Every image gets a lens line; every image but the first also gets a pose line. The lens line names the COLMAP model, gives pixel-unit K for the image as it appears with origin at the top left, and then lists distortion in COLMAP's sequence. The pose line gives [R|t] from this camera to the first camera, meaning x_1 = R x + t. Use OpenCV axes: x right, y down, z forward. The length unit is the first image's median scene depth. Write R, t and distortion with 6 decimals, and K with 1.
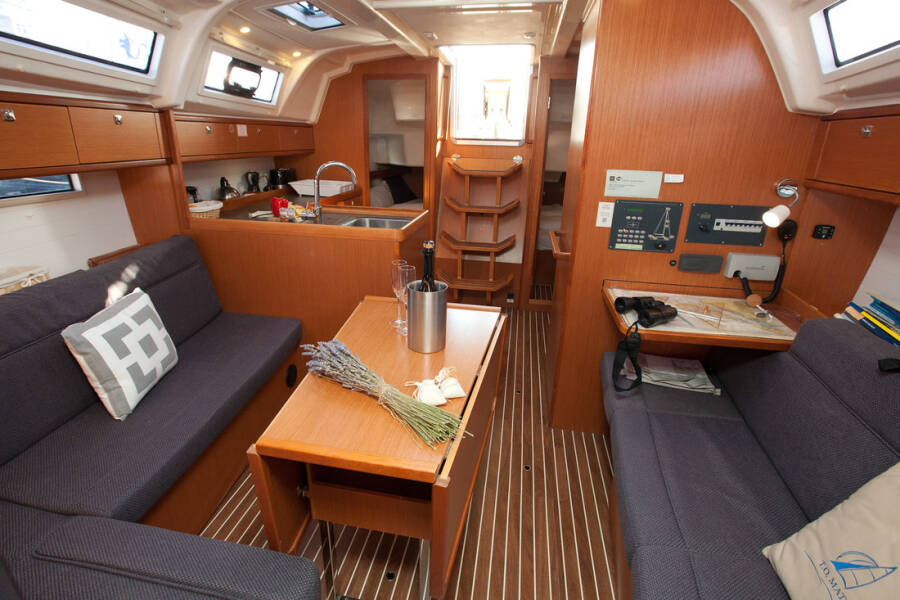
lens RADIAL K [[454.5, 0, 432.7], [0, 454.5, 302.6], [0, 0, 1]] dist [-0.025126, 0.000769]
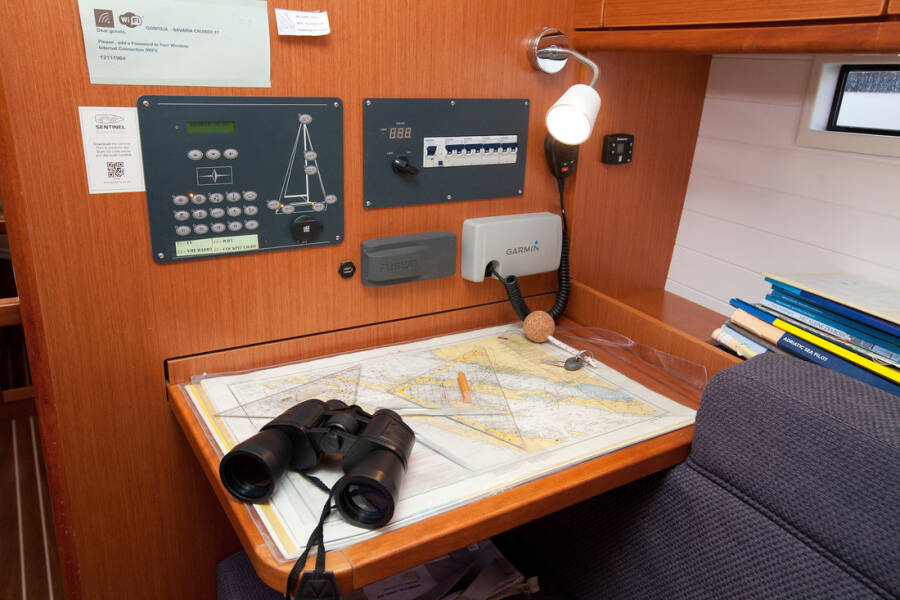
lens RADIAL K [[688.4, 0, 450.0], [0, 688.4, 300.0], [0, 0, 1]] dist [0.002499, 0.002954]
pose [[0.730624, -0.212992, 0.648708, 0.240434], [0.209438, 0.974209, 0.083980, -0.096862], [-0.649864, 0.074506, 0.756390, 0.553581]]
